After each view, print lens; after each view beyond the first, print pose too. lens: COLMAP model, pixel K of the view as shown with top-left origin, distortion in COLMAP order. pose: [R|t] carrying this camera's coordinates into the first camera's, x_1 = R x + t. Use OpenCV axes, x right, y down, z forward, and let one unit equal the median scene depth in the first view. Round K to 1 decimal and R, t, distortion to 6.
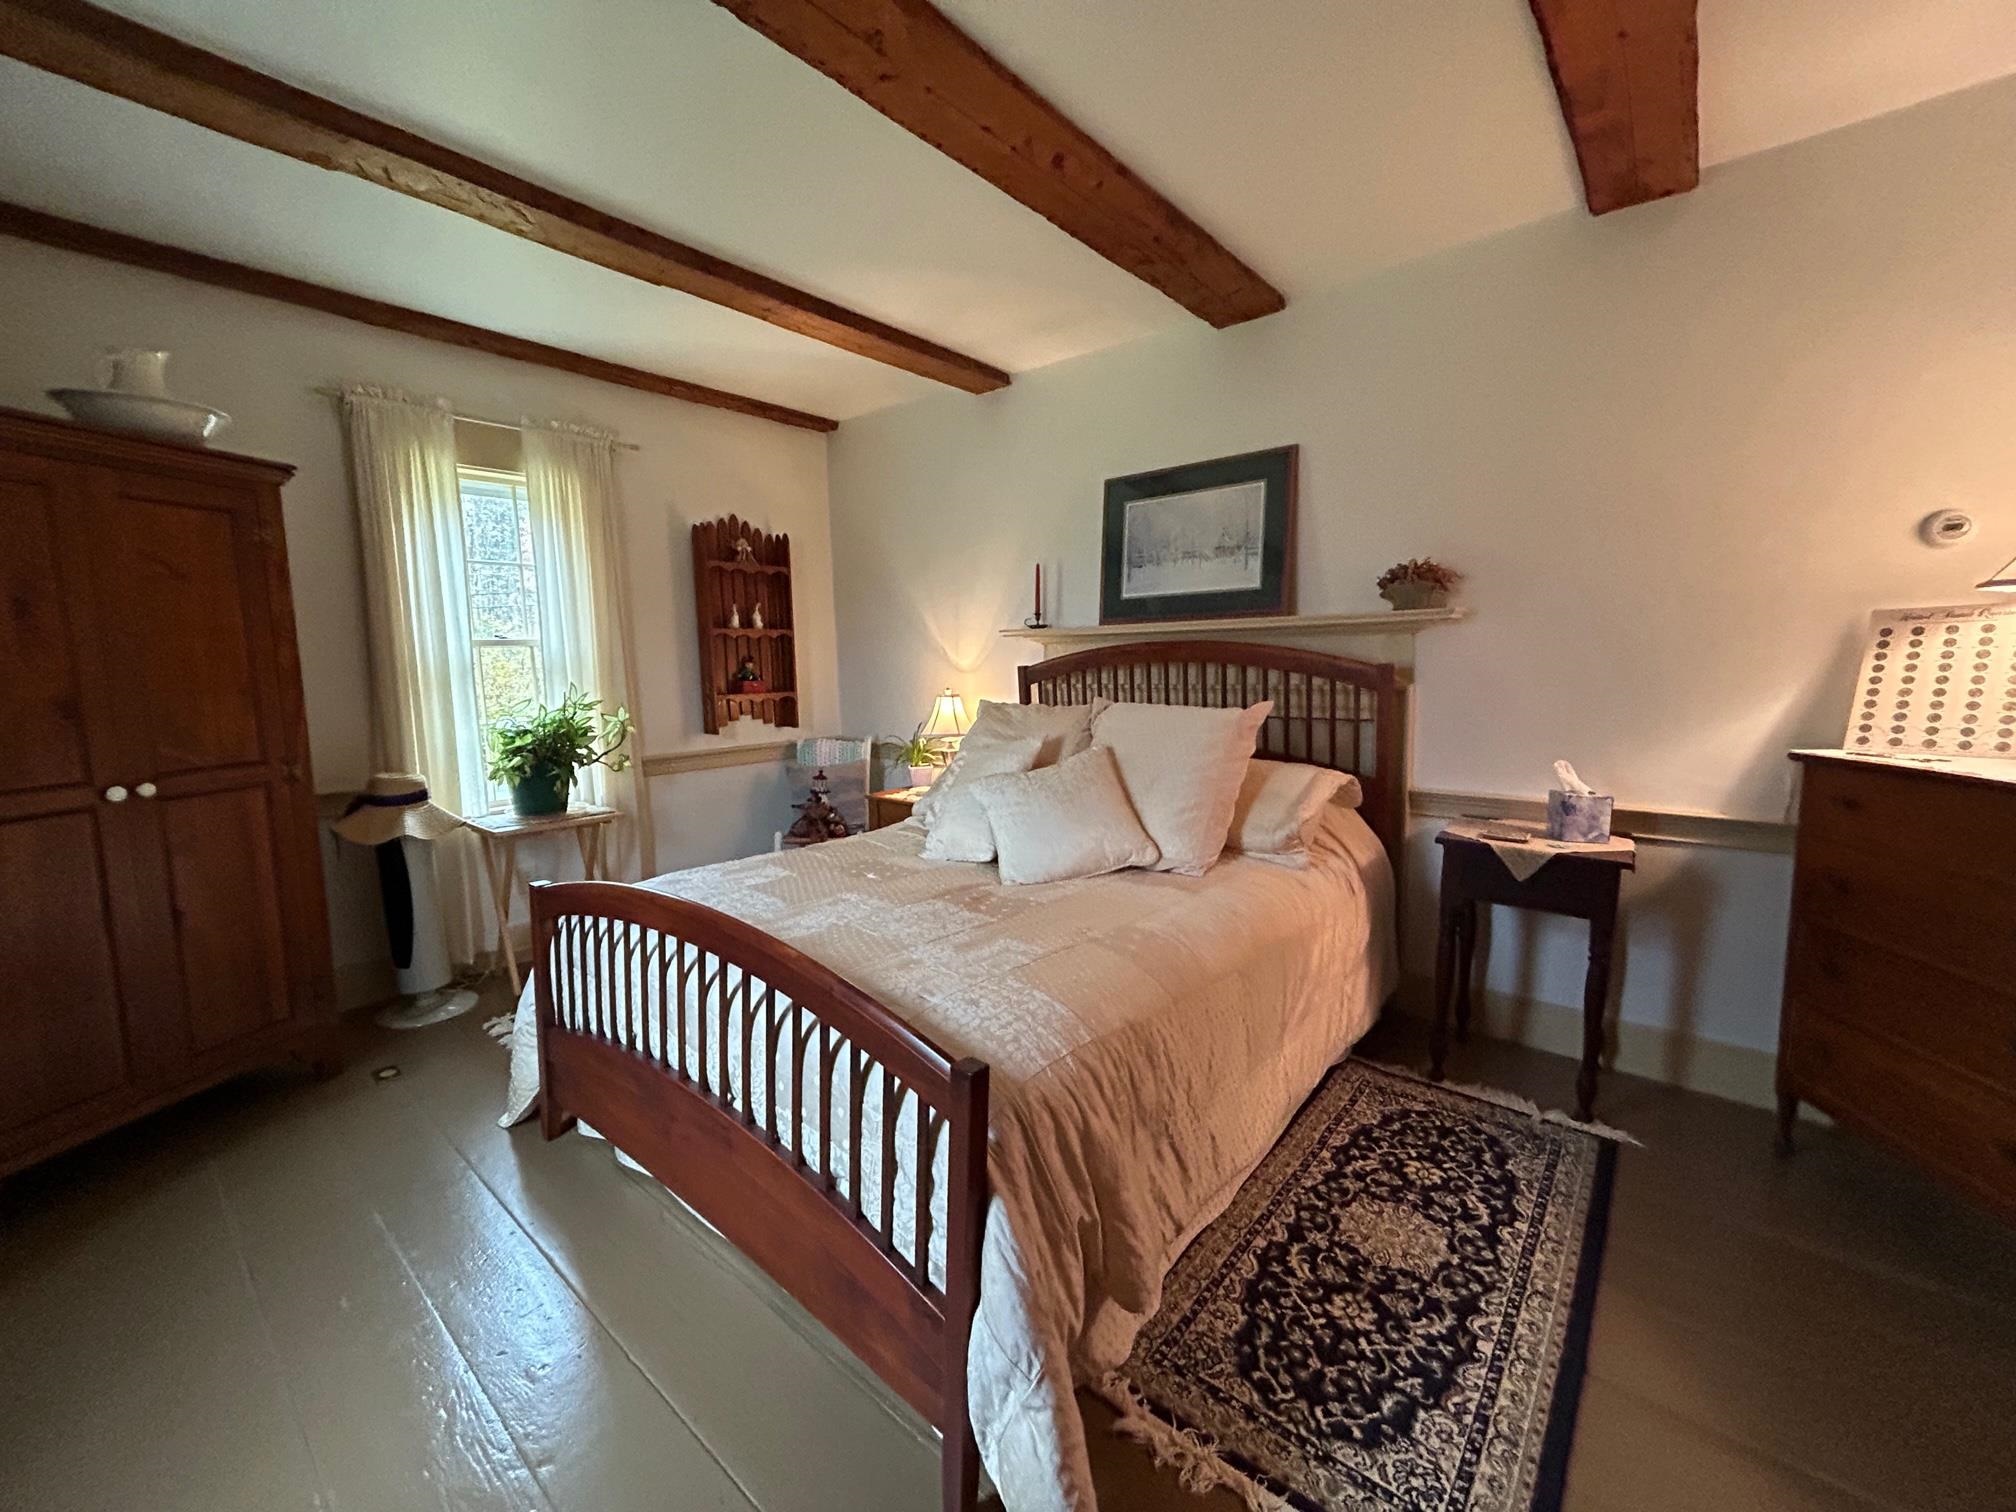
lens RADIAL K [[818.3, 0, 1007.7], [0, 818.3, 762.1], [0, 0, 1]] dist [-0.000931, 0.003370]
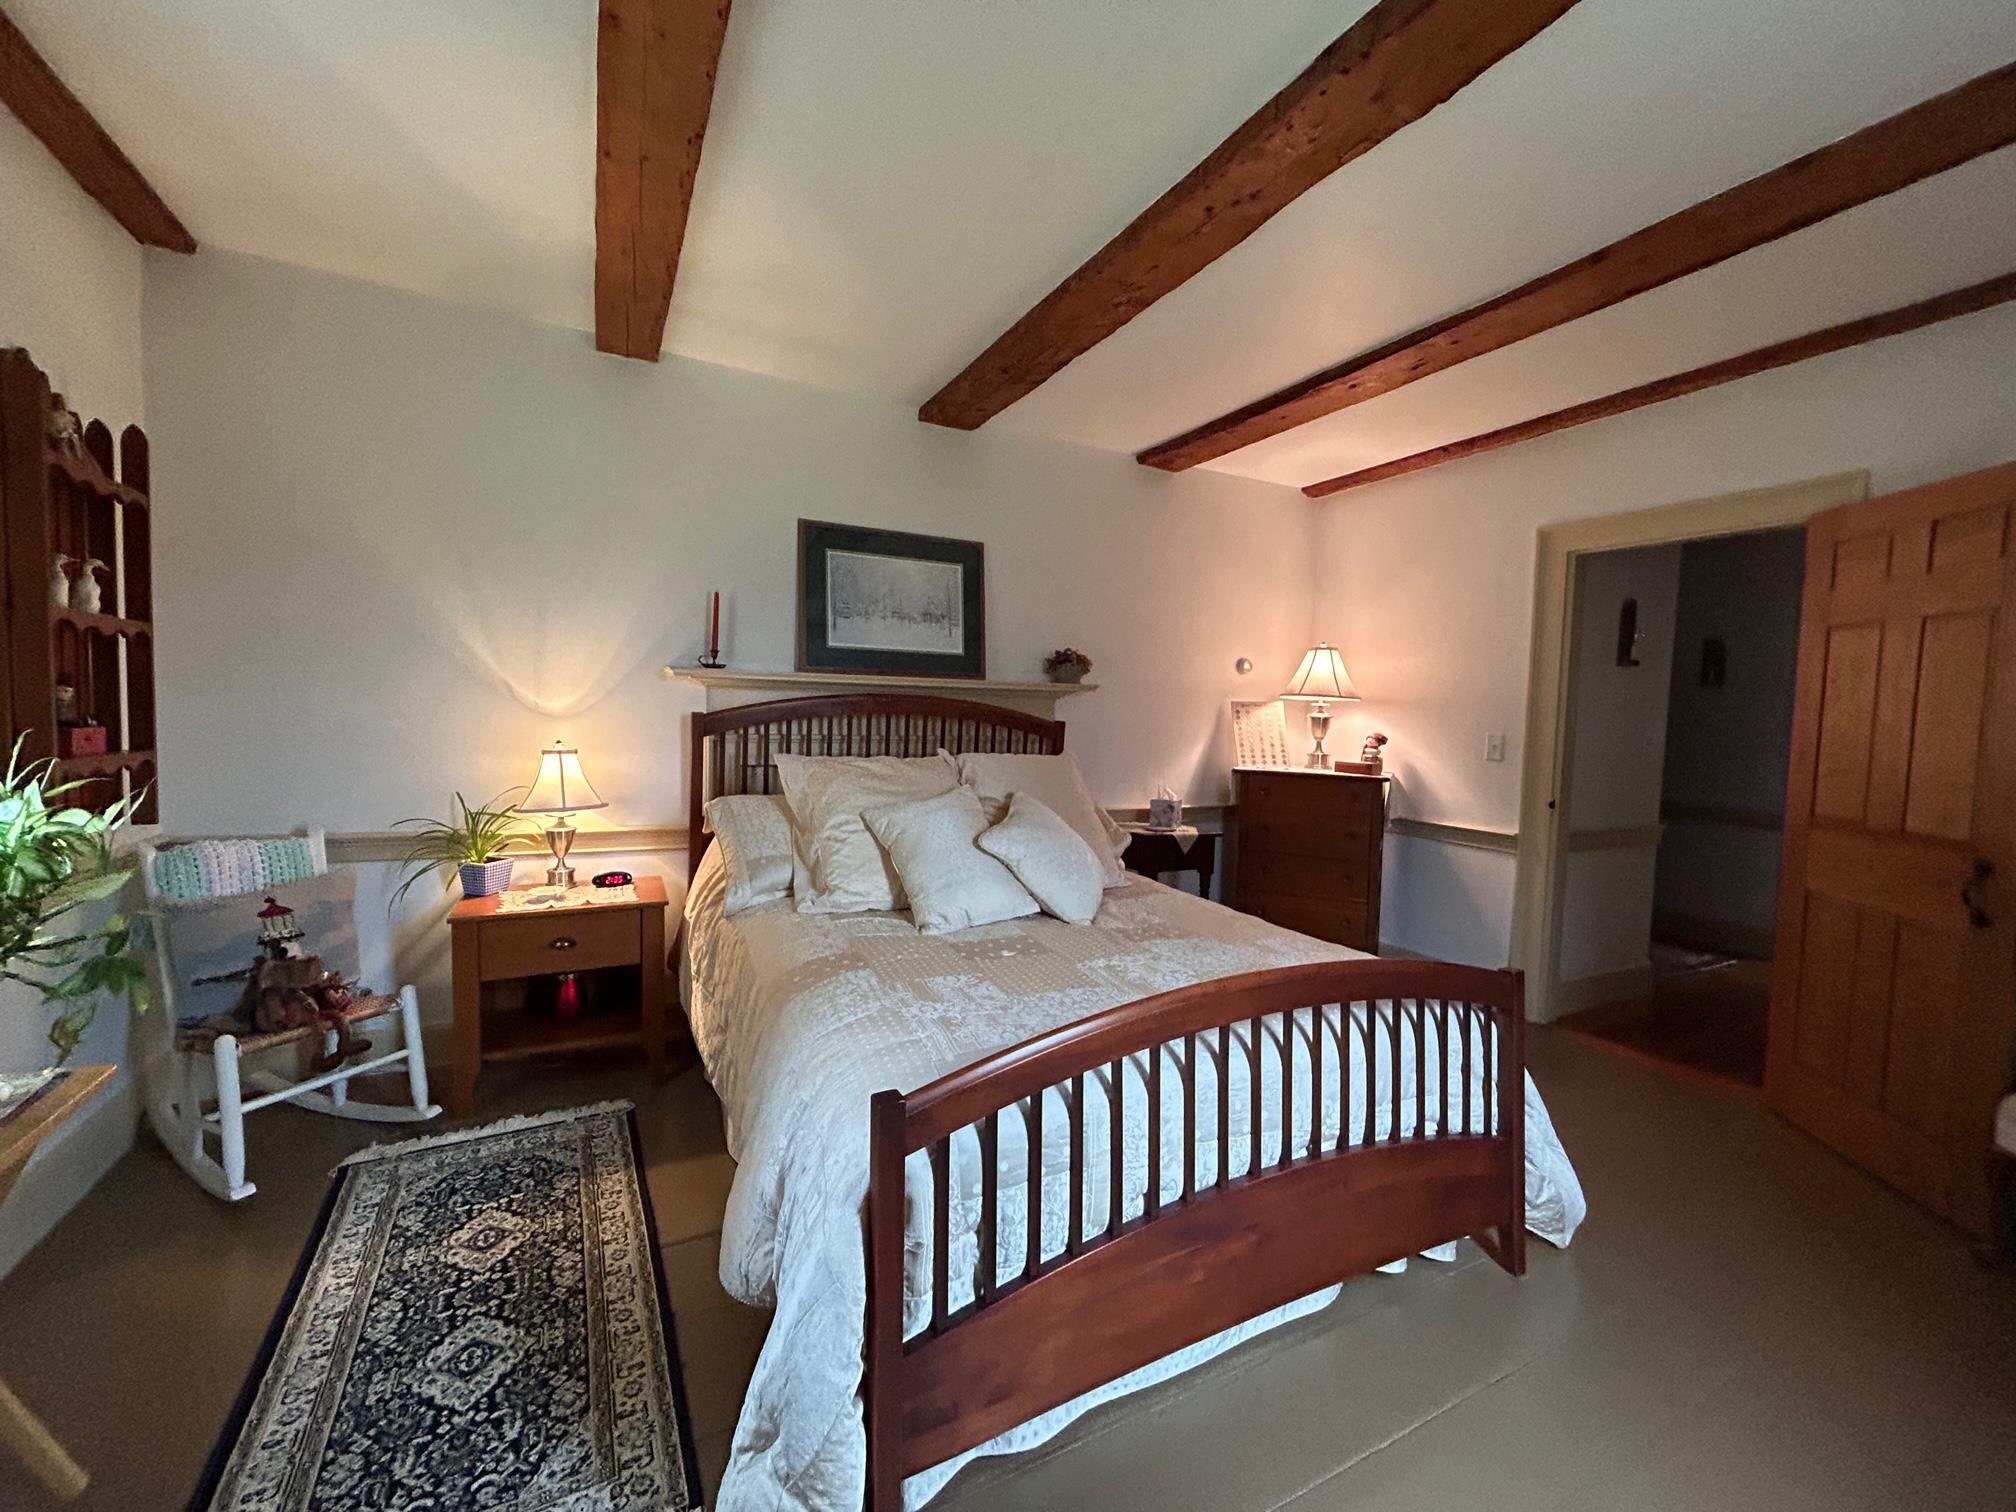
lens RADIAL K [[818.3, 0, 1007.7], [0, 818.3, 762.1], [0, 0, 1]] dist [-0.000931, 0.003370]
pose [[0.372332, -0.031015, 0.927581, -0.686537], [0.085182, 0.996365, -0.000877, -0.046094], [-0.924182, 0.079339, 0.373621, 0.459737]]
